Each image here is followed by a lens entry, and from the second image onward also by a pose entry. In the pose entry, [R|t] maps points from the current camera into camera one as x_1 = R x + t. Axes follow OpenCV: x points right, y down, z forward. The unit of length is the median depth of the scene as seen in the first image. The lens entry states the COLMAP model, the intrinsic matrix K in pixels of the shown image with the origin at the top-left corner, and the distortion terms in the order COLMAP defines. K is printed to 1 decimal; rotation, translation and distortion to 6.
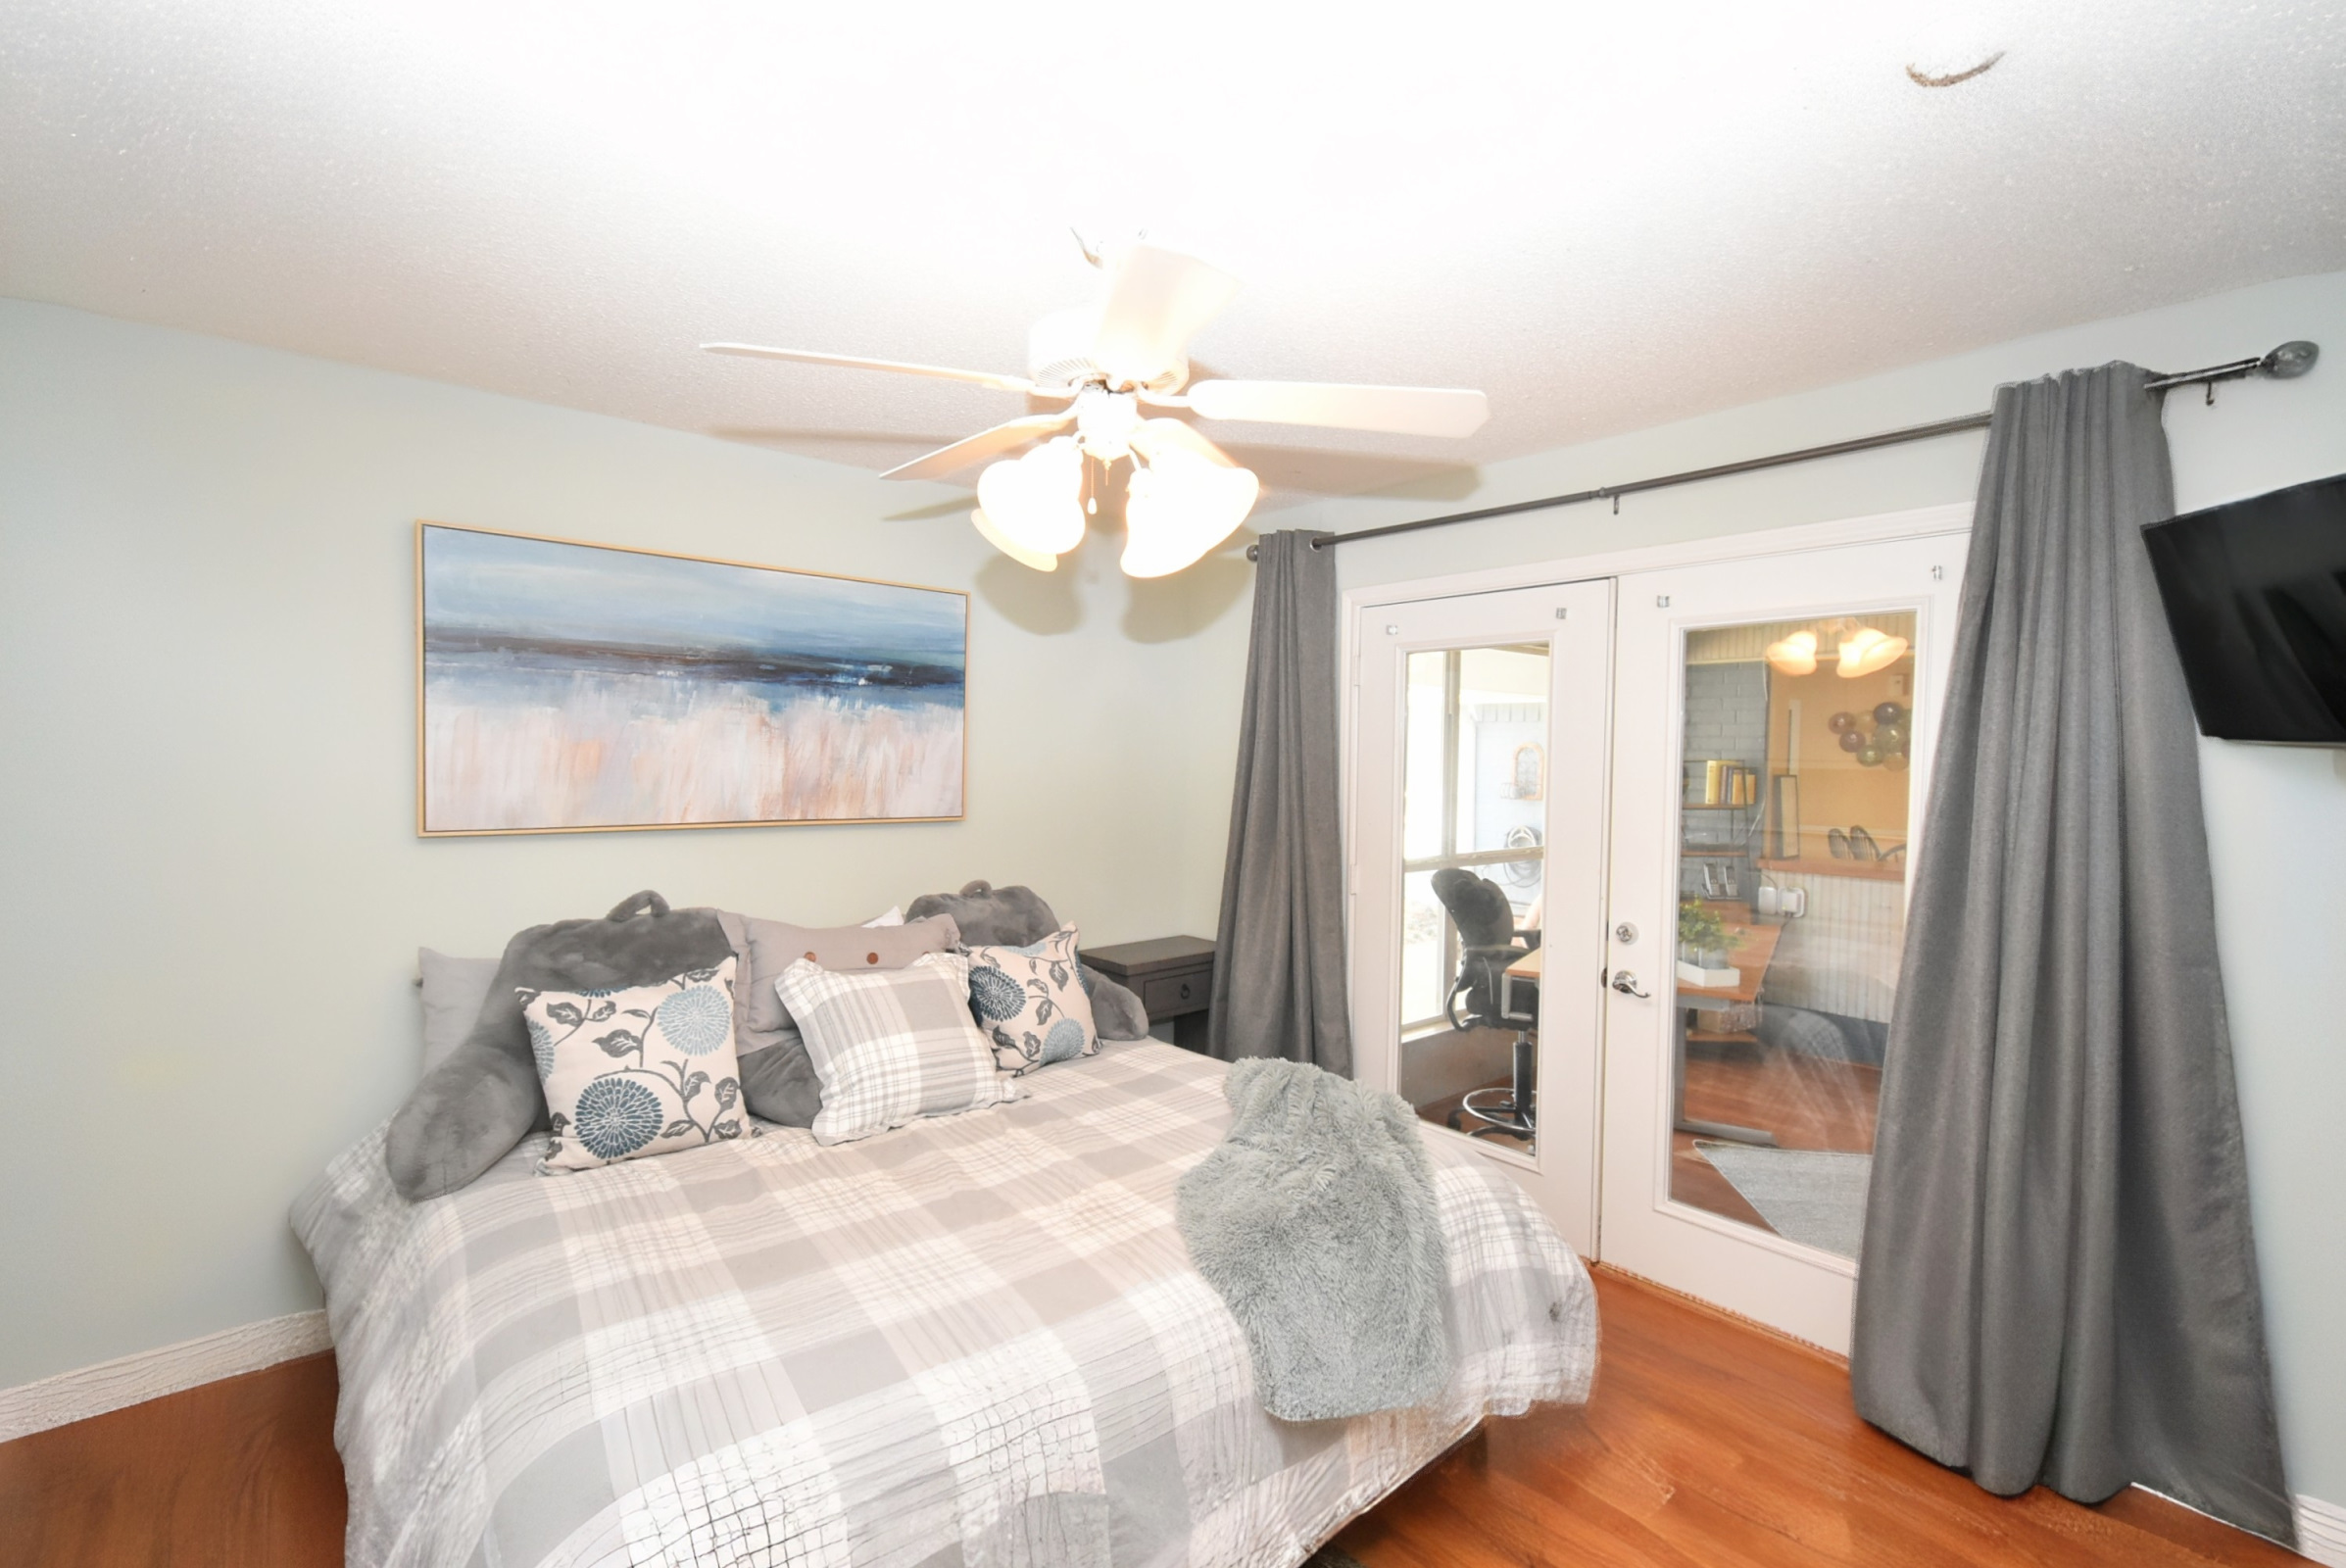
lens RADIAL K [[1034.2, 0, 1179.4], [0, 1034.2, 781.2], [0, 0, 1]] dist [-0.002527, -0.000422]
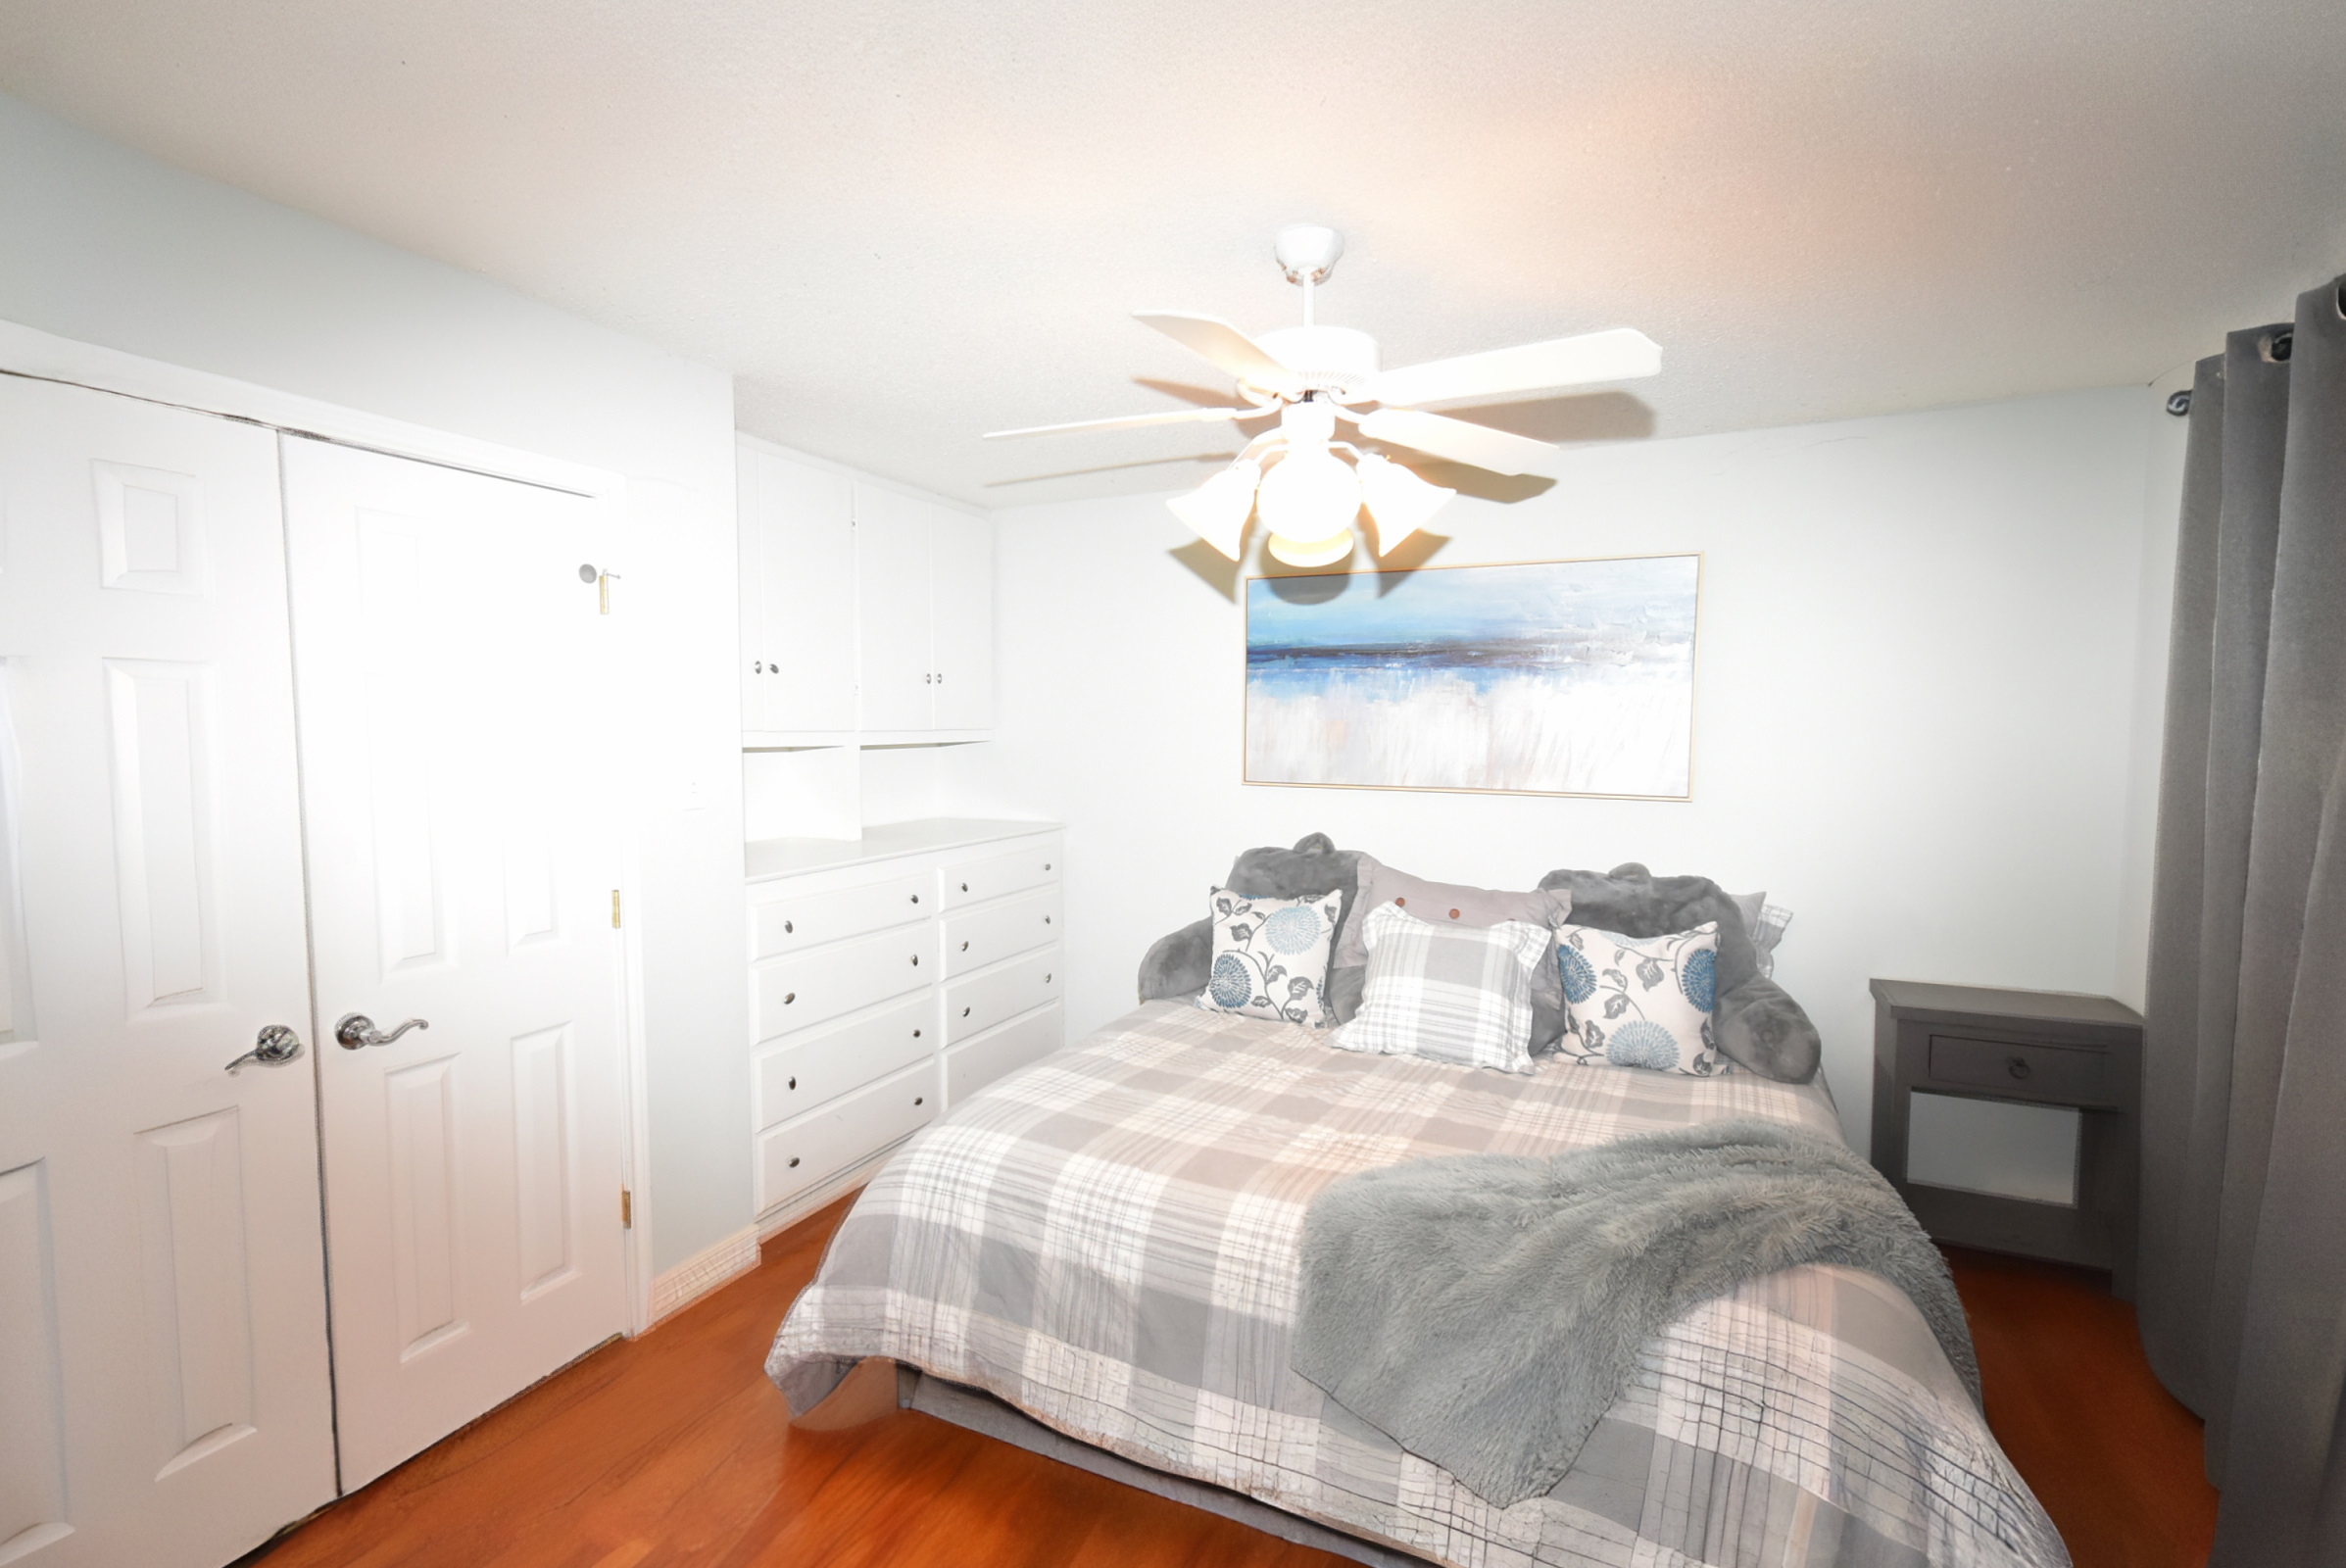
lens RADIAL K [[1034.2, 0, 1181.7], [0, 1034.2, 786.9], [0, 0, 1]] dist [-0.002527, -0.000422]
pose [[0.400426, 0.044860, -0.915231, 0.620729], [-0.024427, 0.998969, 0.038277, 0.000610], [0.916004, 0.007030, 0.401108, 0.302692]]
